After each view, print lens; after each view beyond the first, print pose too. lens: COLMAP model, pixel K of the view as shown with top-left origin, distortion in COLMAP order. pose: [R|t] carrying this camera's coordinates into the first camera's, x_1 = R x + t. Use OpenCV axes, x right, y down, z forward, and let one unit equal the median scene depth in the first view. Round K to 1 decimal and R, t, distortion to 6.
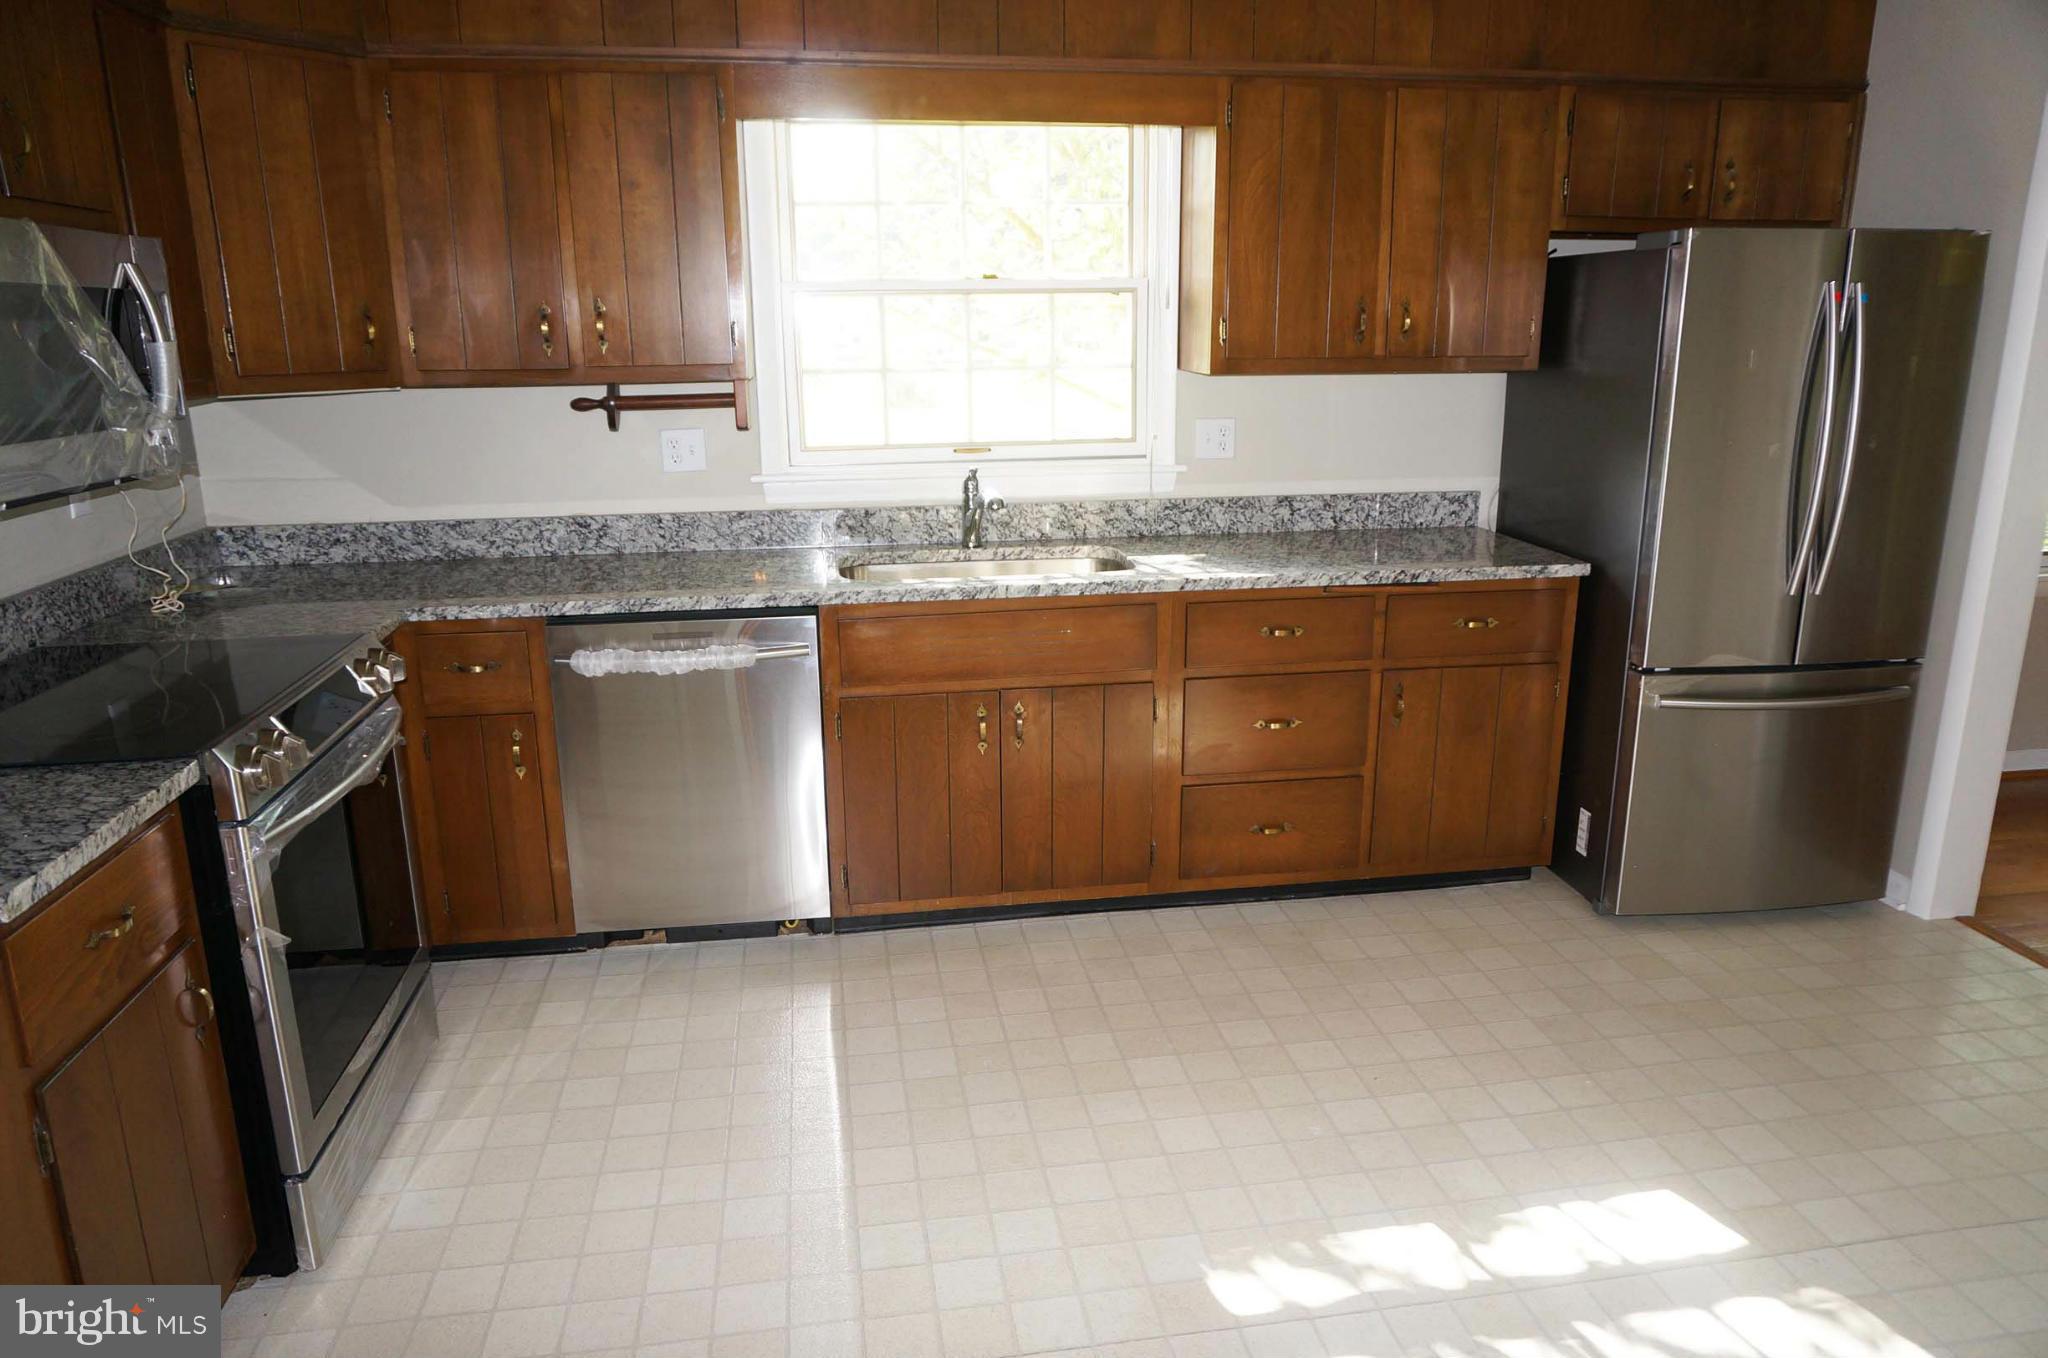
lens RADIAL K [[1355.4, 0, 1030.3], [0, 1355.4, 687.7], [0, 0, 1]] dist [-0.049381, 0.029586]
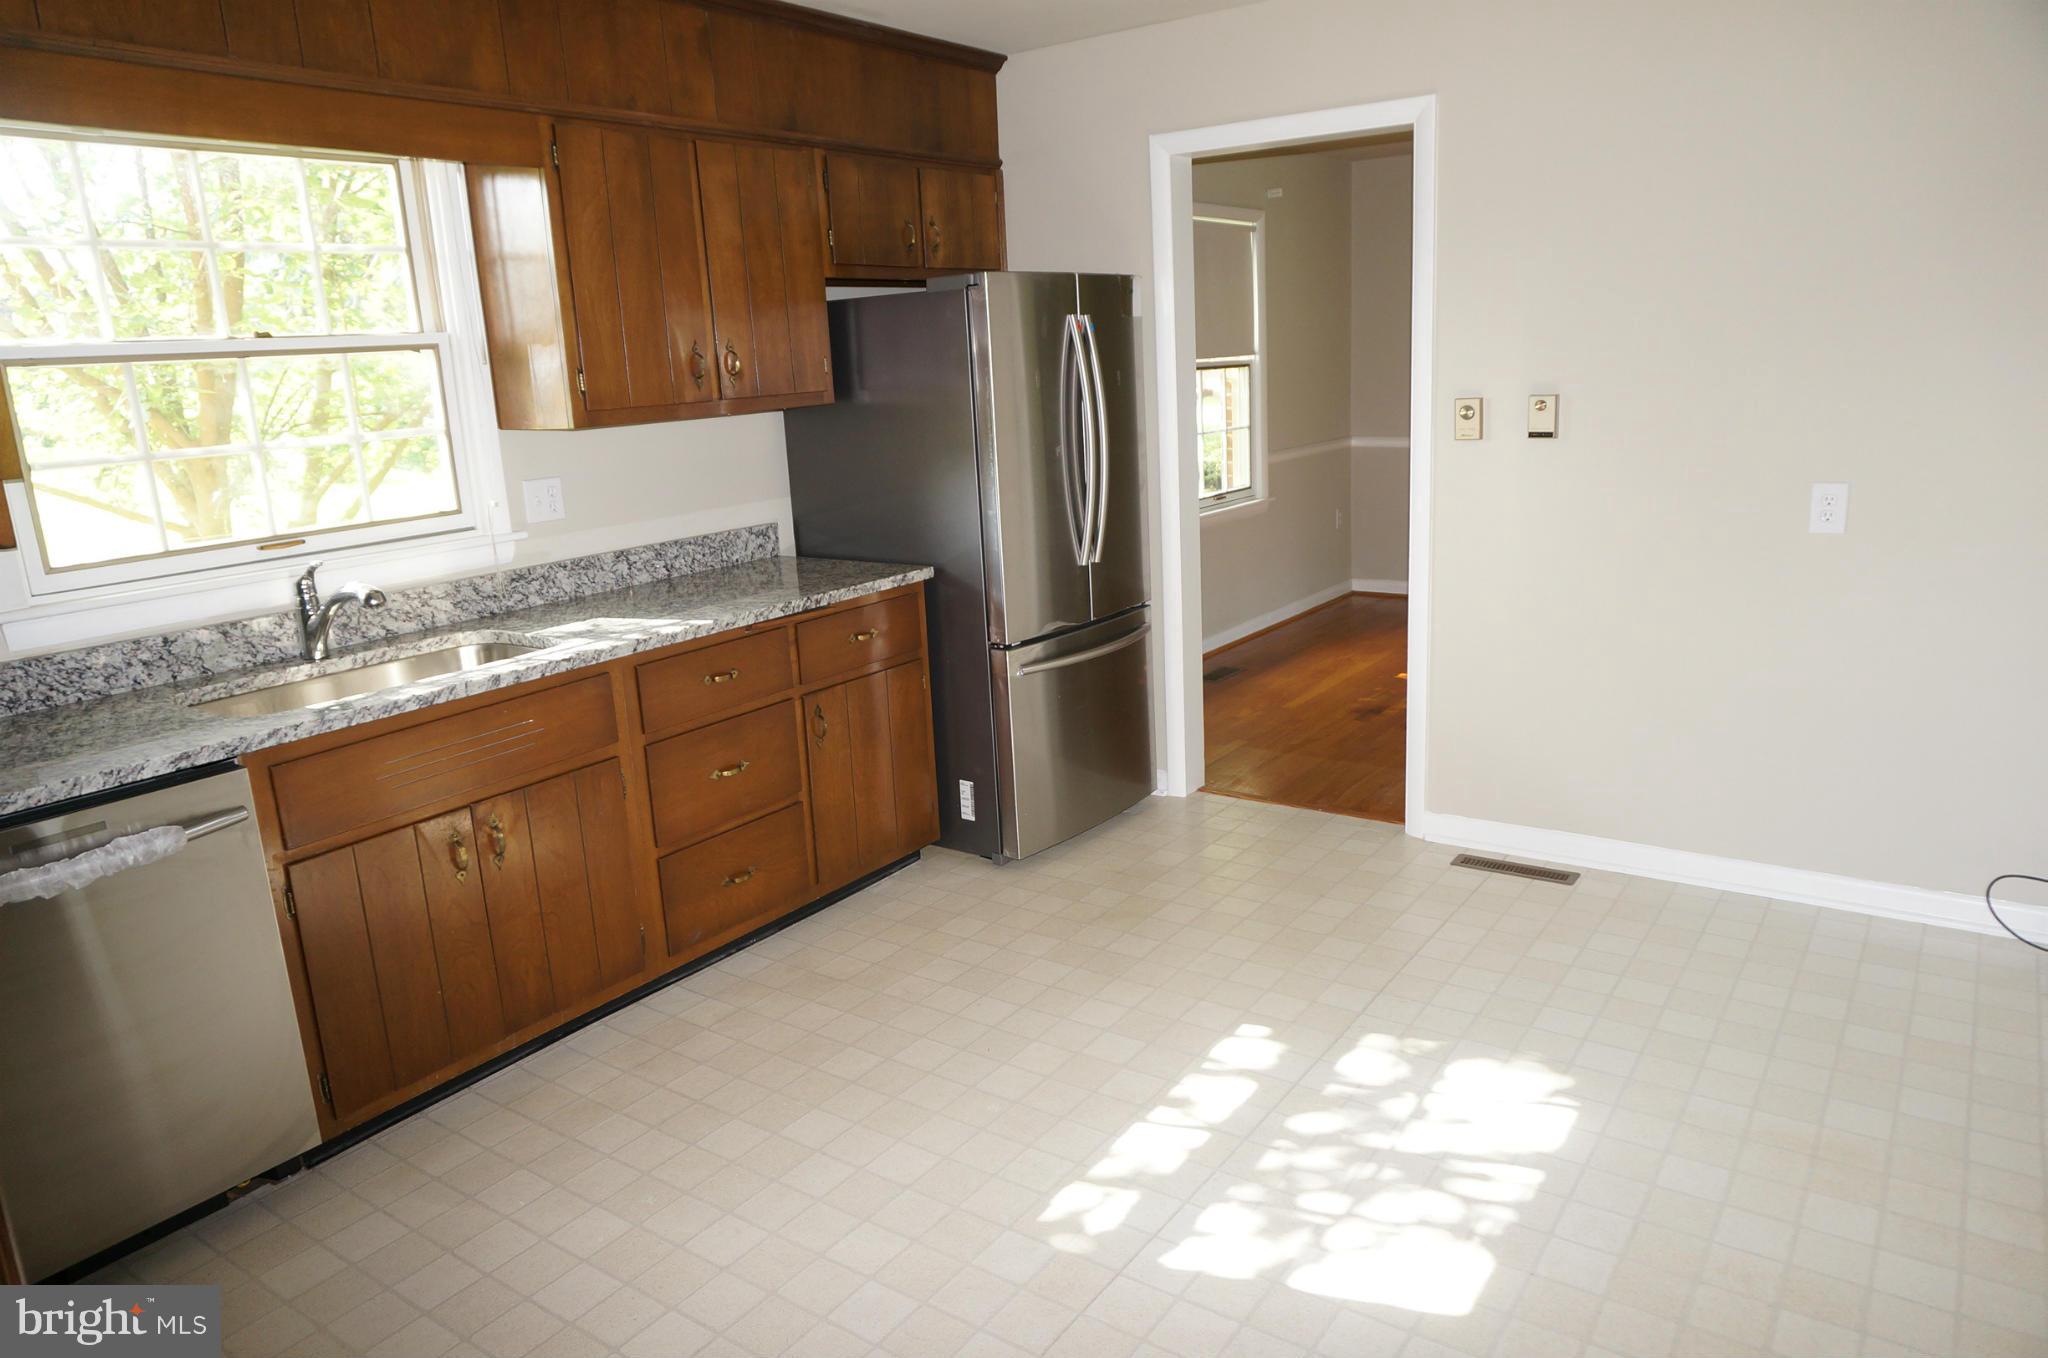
lens RADIAL K [[1355.4, 0, 1030.3], [0, 1355.4, 687.7], [0, 0, 1]] dist [-0.049381, 0.029586]
pose [[0.701200, -0.198855, 0.684671, -0.314995], [0.230329, 0.972005, 0.046419, -0.026049], [-0.674735, 0.125151, 0.727372, 0.122439]]
